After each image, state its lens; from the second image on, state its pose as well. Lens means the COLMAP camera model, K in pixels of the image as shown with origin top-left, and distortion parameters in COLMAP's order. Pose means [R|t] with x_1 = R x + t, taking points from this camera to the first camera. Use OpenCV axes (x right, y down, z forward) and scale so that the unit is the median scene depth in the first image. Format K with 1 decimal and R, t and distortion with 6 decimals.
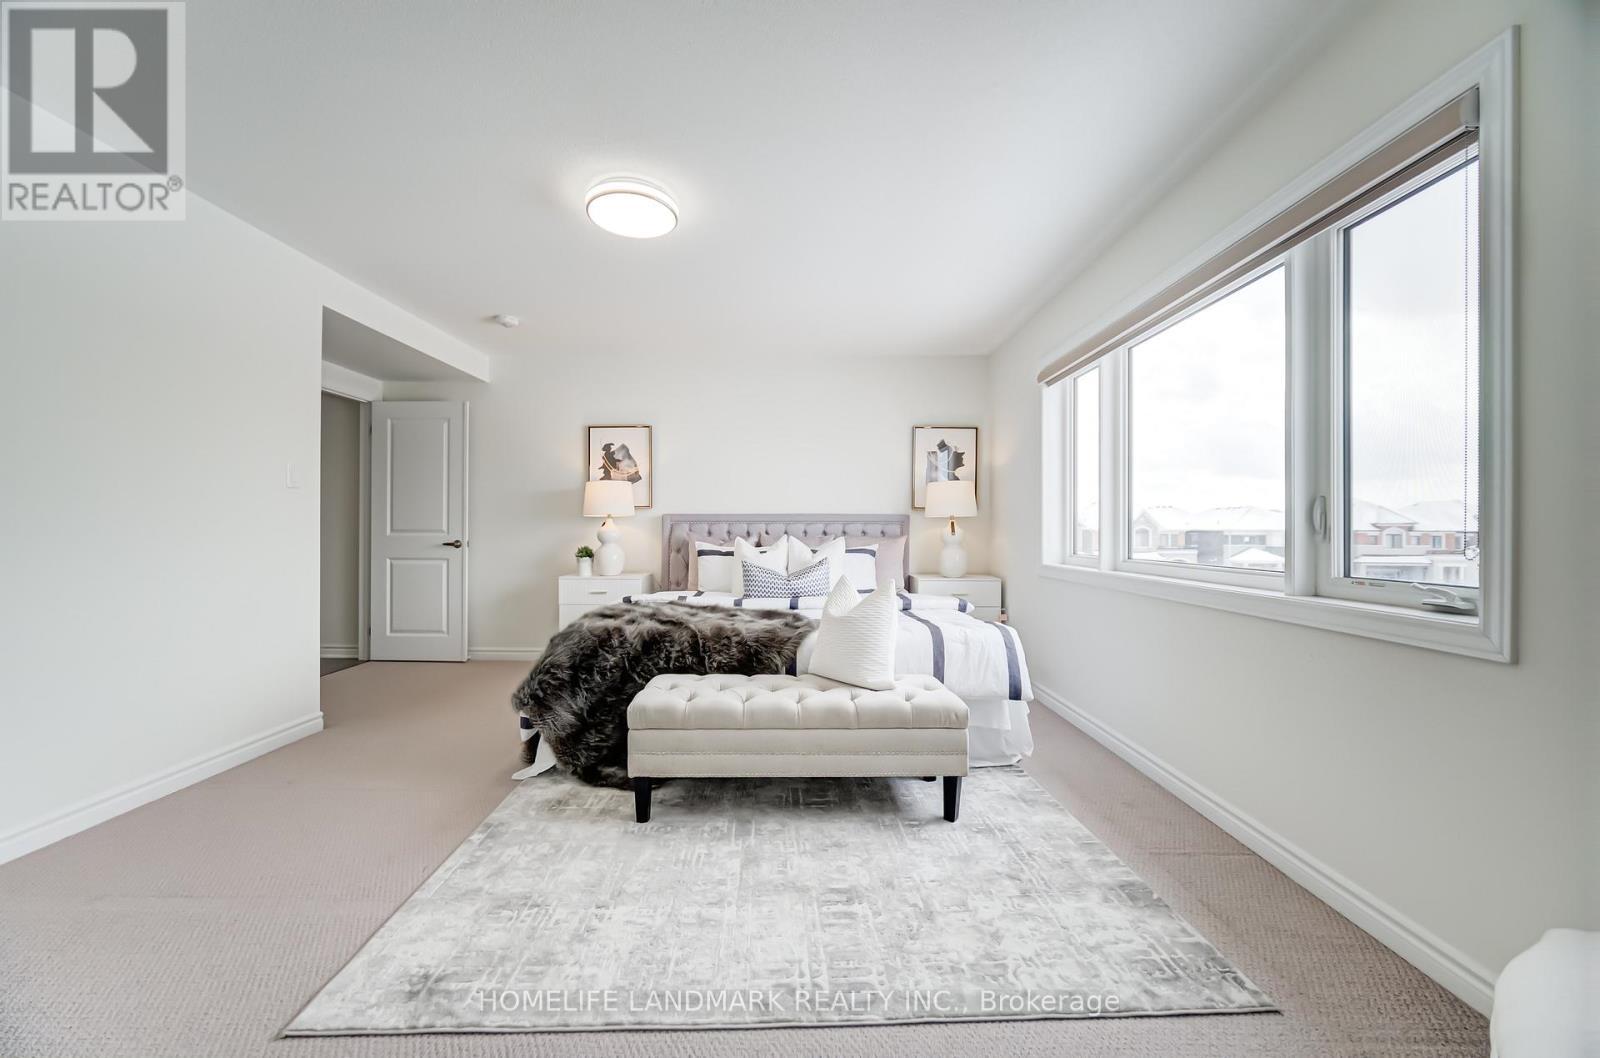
lens RADIAL K [[609.5, 0, 796.3], [0, 609.5, 527.1], [0, 0, 1]] dist [-0.003087, -0.000369]
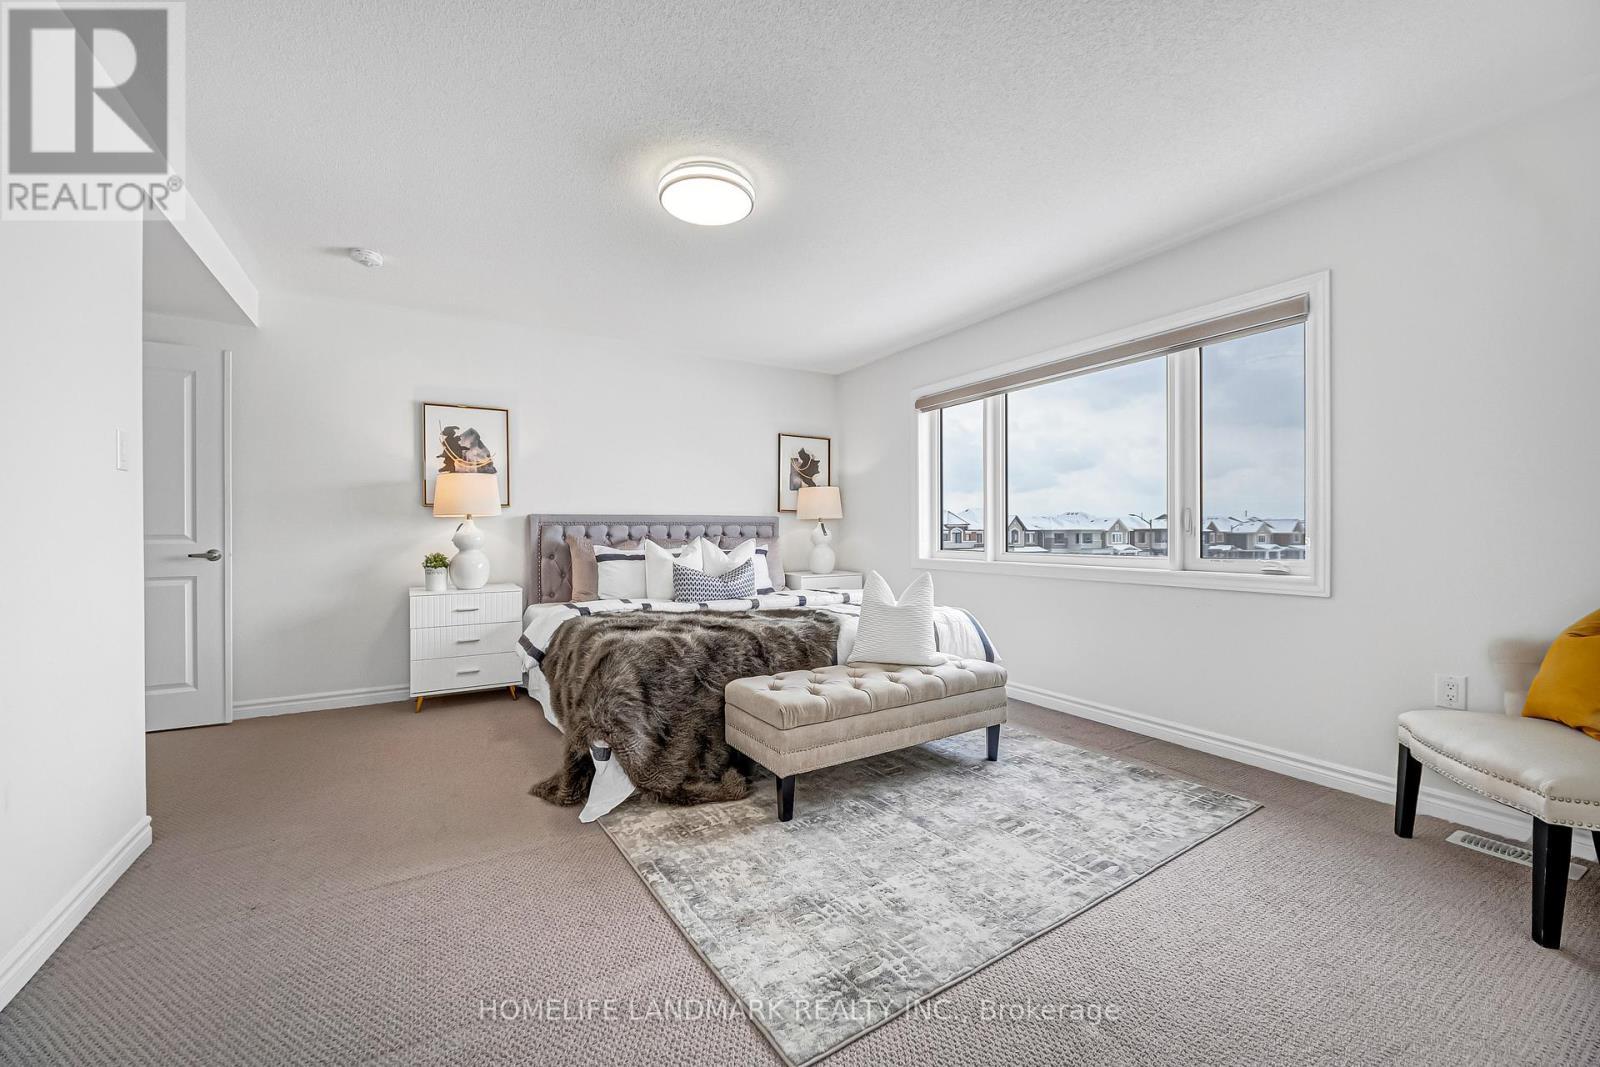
lens RADIAL K [[628.8, 0, 798.9], [0, 628.8, 530.1], [0, 0, 1]] dist [-0.002234, -0.000556]
pose [[0.853353, -0.004584, 0.521313, -0.410417], [0.003260, 0.999989, 0.003456, -0.001013], [-0.521323, -0.001249, 0.853359, 0.052209]]
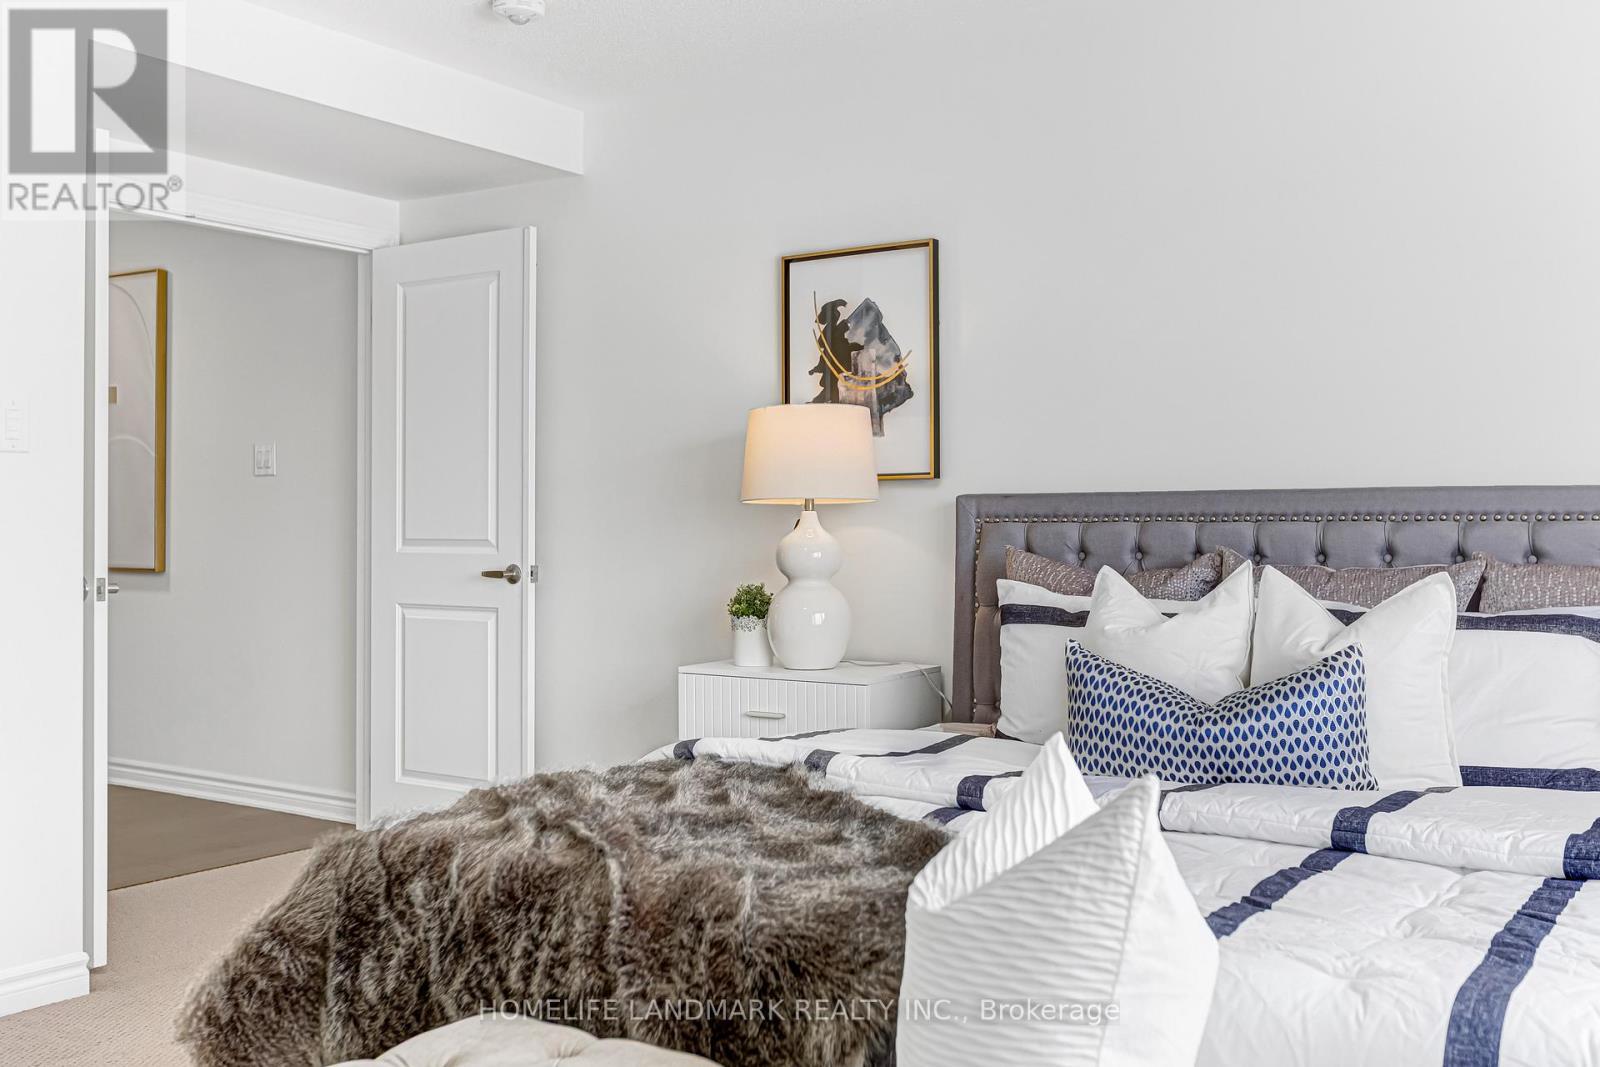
lens RADIAL K [[1549.2, 0, 834.8], [0, 1549.2, 536.7], [0, 0, 1]] dist [-0.007383, 0.000000]
pose [[0.844029, 0.001457, -0.536296, 0.218264], [0.002648, 0.999973, 0.006885, -0.004915], [0.536292, -0.007232, 0.844002, 0.263479]]
